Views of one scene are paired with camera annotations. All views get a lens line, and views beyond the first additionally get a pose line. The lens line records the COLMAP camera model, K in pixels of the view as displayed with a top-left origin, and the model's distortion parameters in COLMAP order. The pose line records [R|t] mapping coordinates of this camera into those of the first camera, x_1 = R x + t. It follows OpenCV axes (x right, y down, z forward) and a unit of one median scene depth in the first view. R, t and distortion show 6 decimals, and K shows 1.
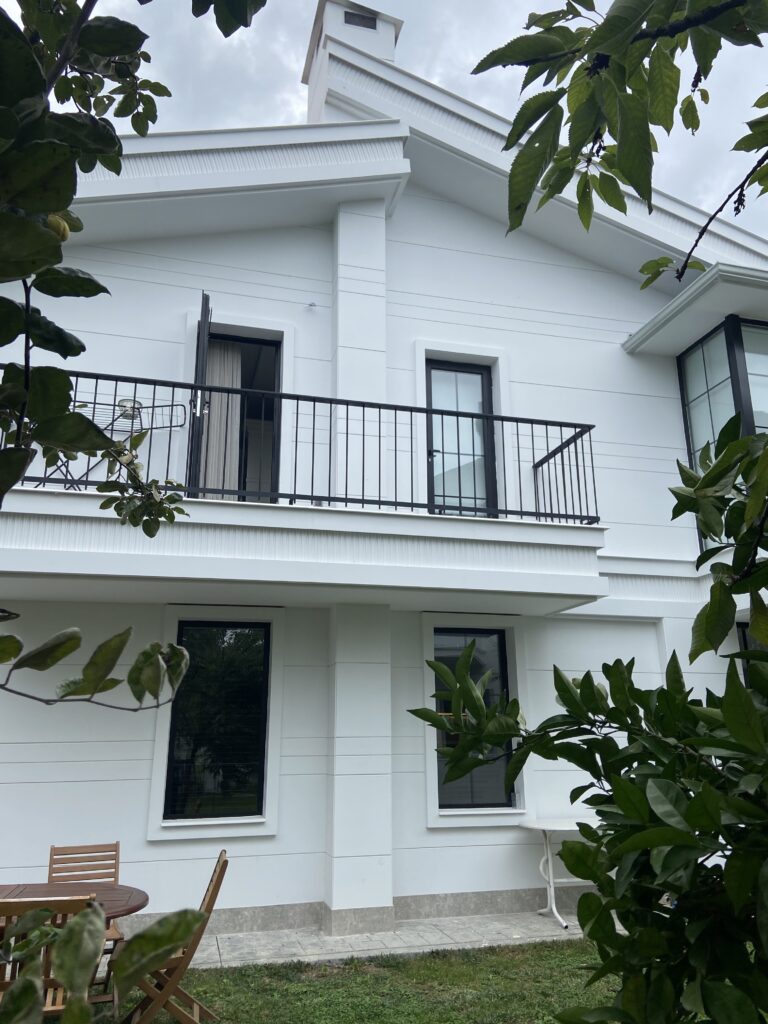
lens RADIAL K [[766.1, 0, 384.0], [0, 766.1, 512.0], [0, 0, 1]] dist [0.143548, -0.188188]
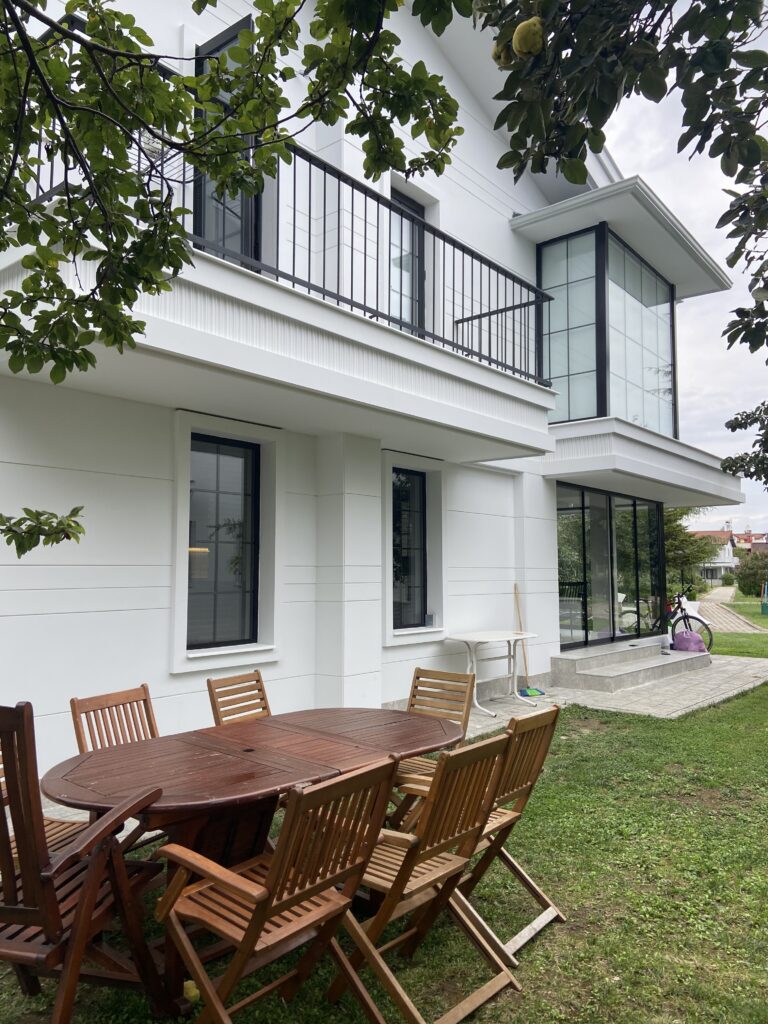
lens RADIAL K [[762.5, 0, 384.0], [0, 762.5, 512.0], [0, 0, 1]] dist [0.135813, -0.158696]
pose [[0.804198, 0.054253, 0.591881, -0.567129], [-0.172173, 0.974393, 0.144619, 0.070133], [-0.568879, -0.218209, 0.792945, 0.199937]]
